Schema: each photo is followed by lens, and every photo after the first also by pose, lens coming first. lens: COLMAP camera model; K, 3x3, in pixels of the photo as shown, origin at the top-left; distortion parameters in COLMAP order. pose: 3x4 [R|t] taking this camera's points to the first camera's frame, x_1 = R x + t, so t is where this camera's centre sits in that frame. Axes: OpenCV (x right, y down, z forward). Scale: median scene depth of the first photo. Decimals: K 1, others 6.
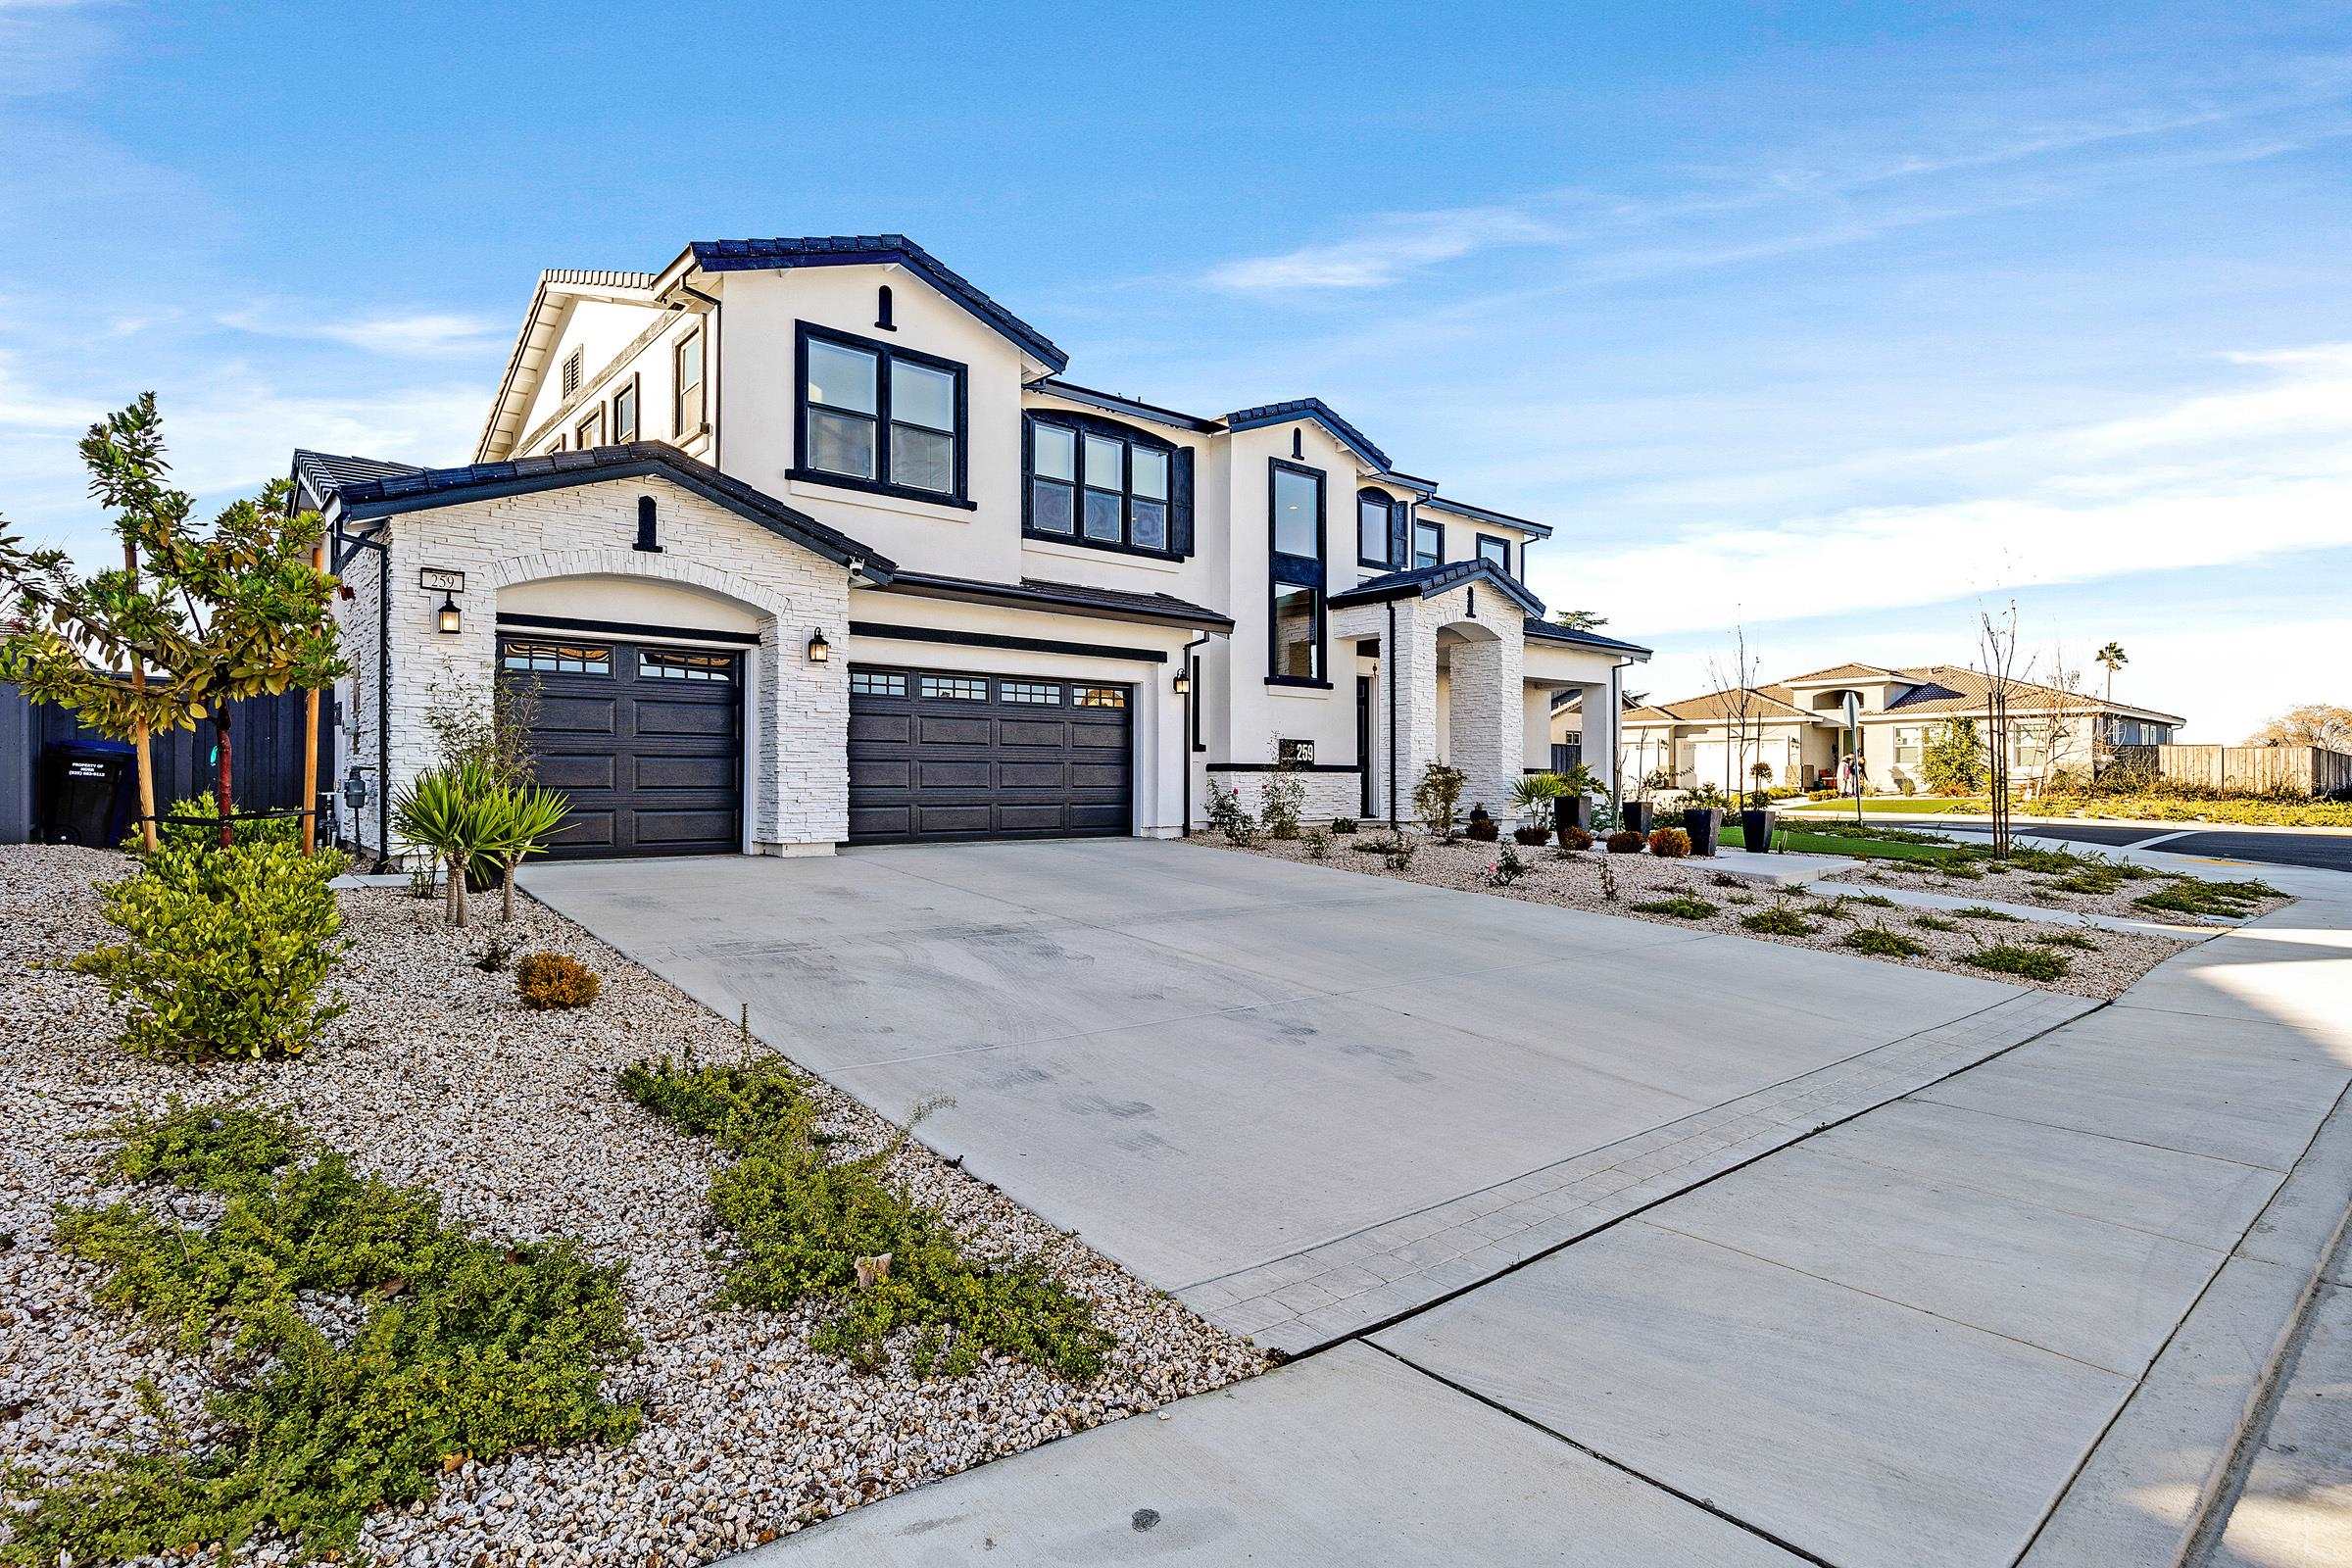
lens RADIAL K [[1186.3, 0, 1176.0], [0, 1186.3, 784.0], [0, 0, 1]] dist [0.000376, -0.000169]
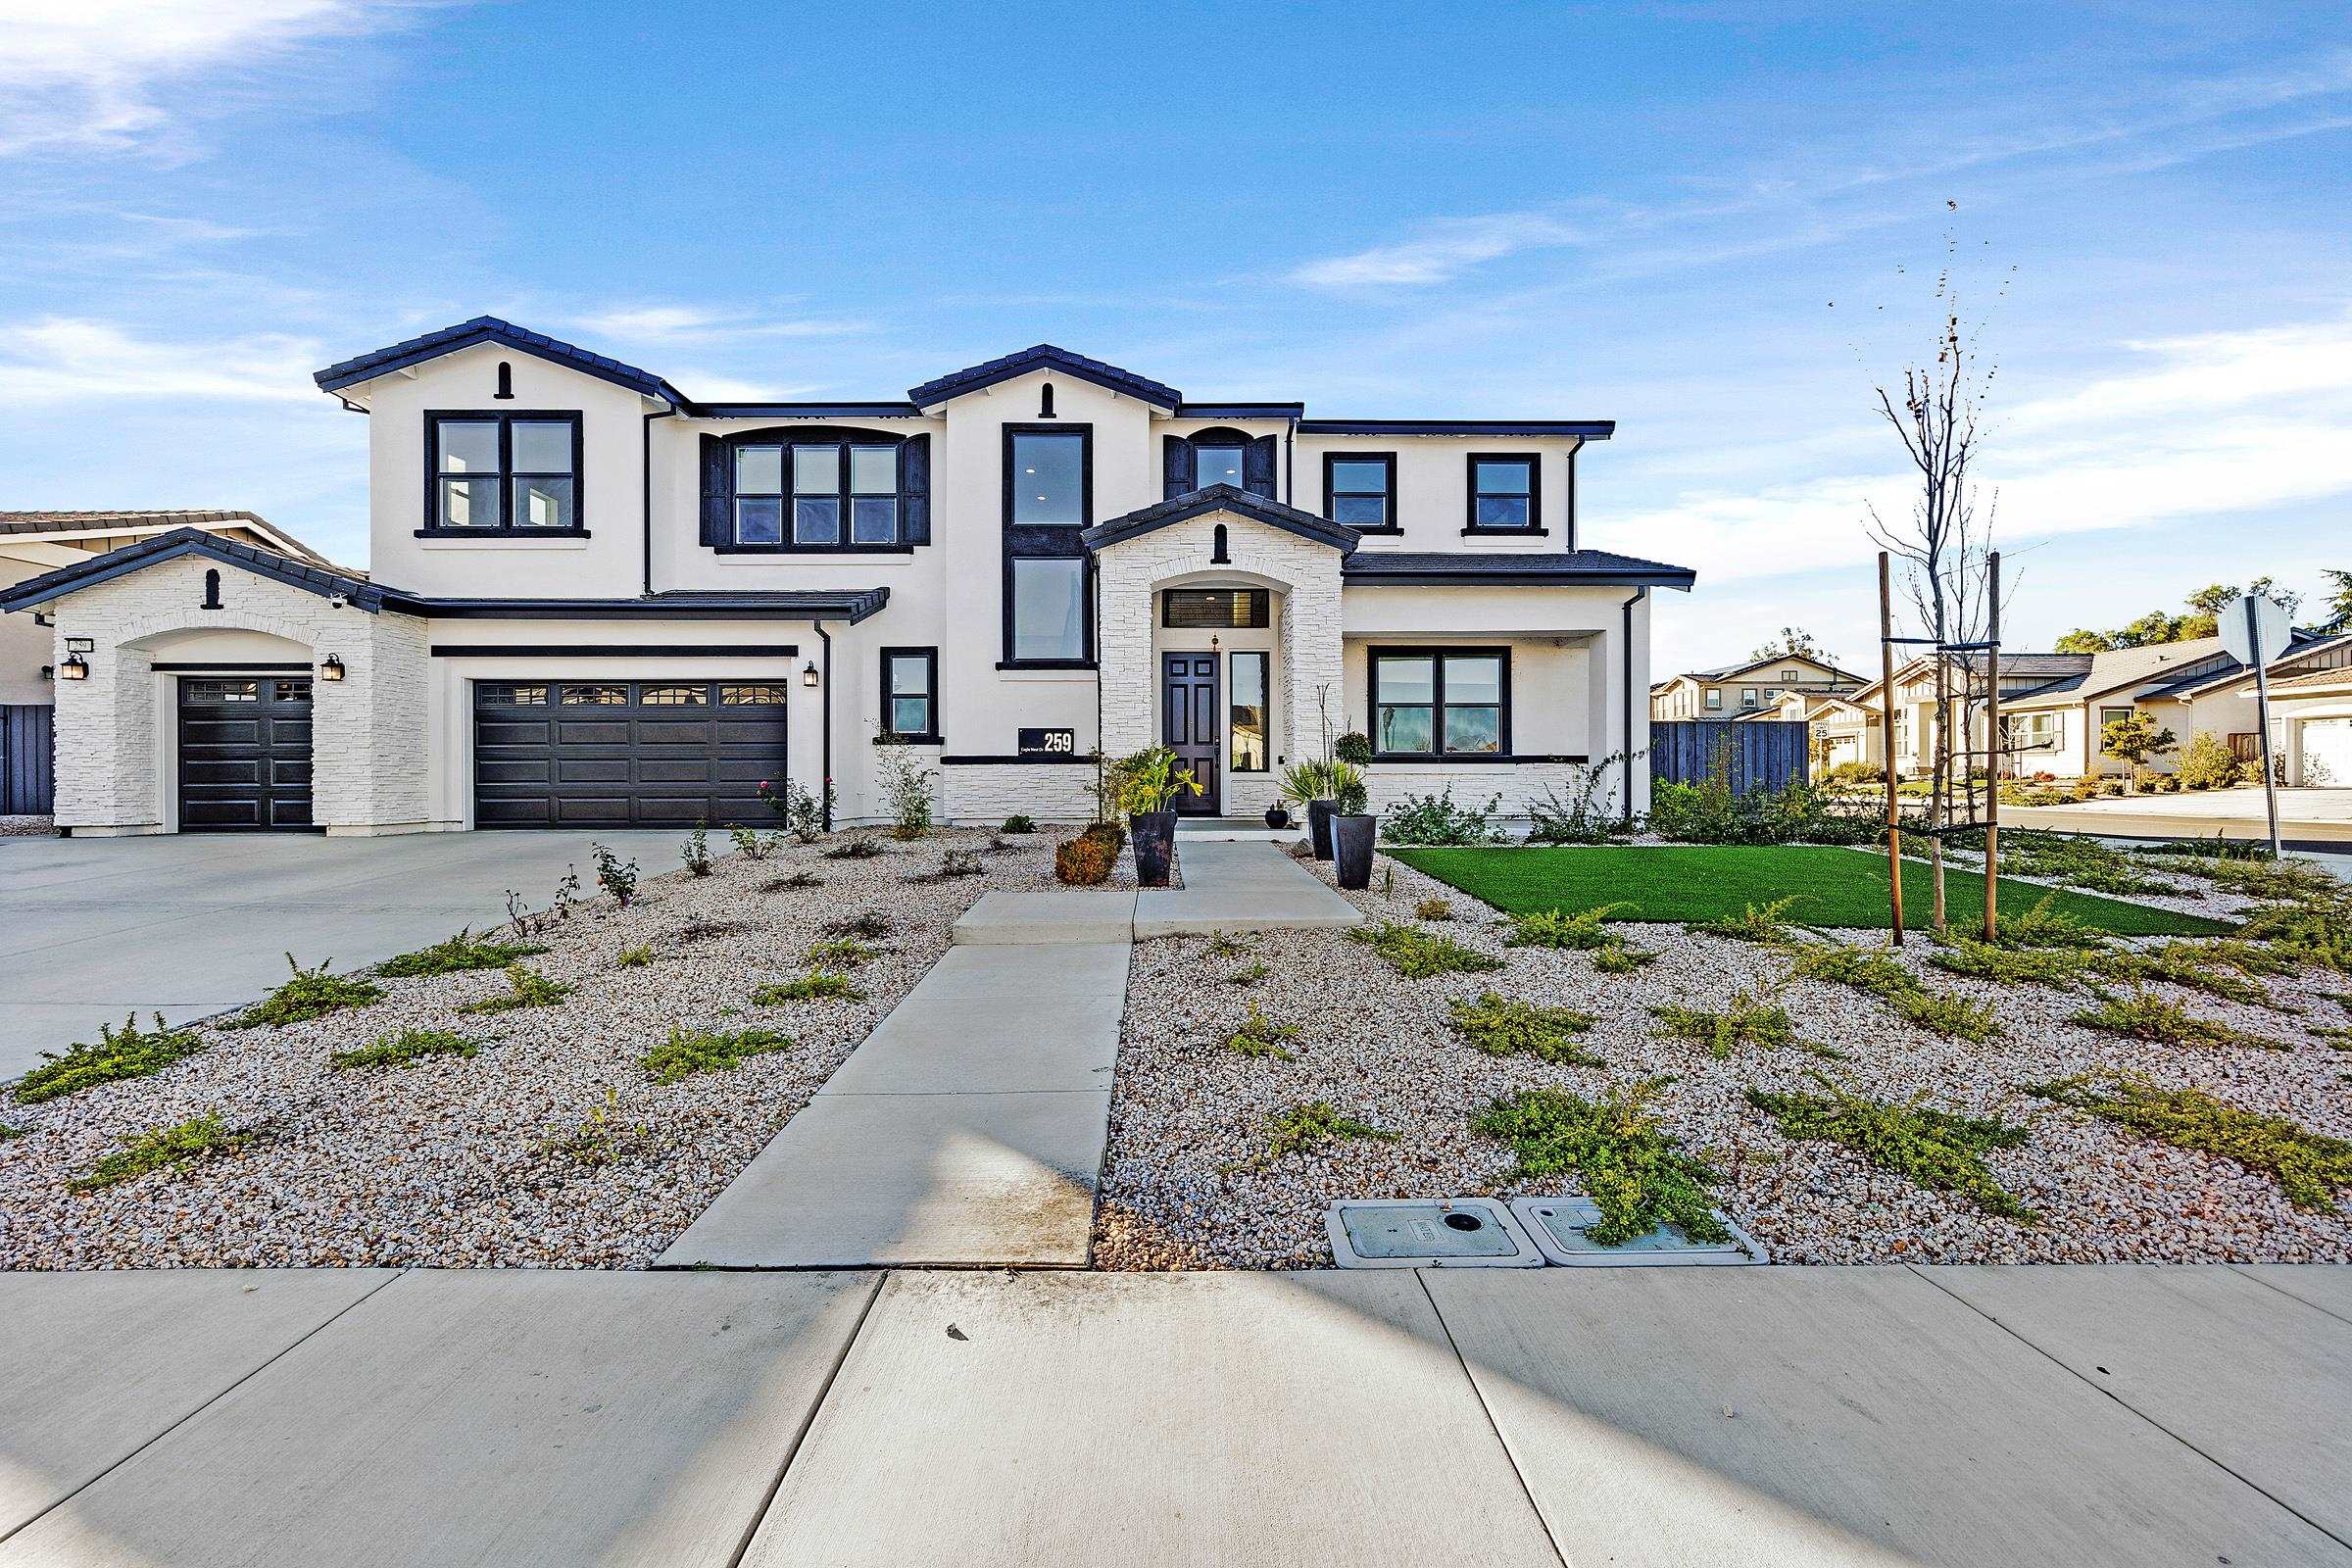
lens RADIAL K [[918.5, 0, 1176.0], [0, 918.5, 784.0], [0, 0, 1]] dist [-0.001334, 0.000227]
pose [[0.764341, 0.001232, -0.644811, 0.736994], [0.002784, 0.999983, 0.005212, 0.002192], [0.644806, -0.005779, 0.764325, 0.614818]]
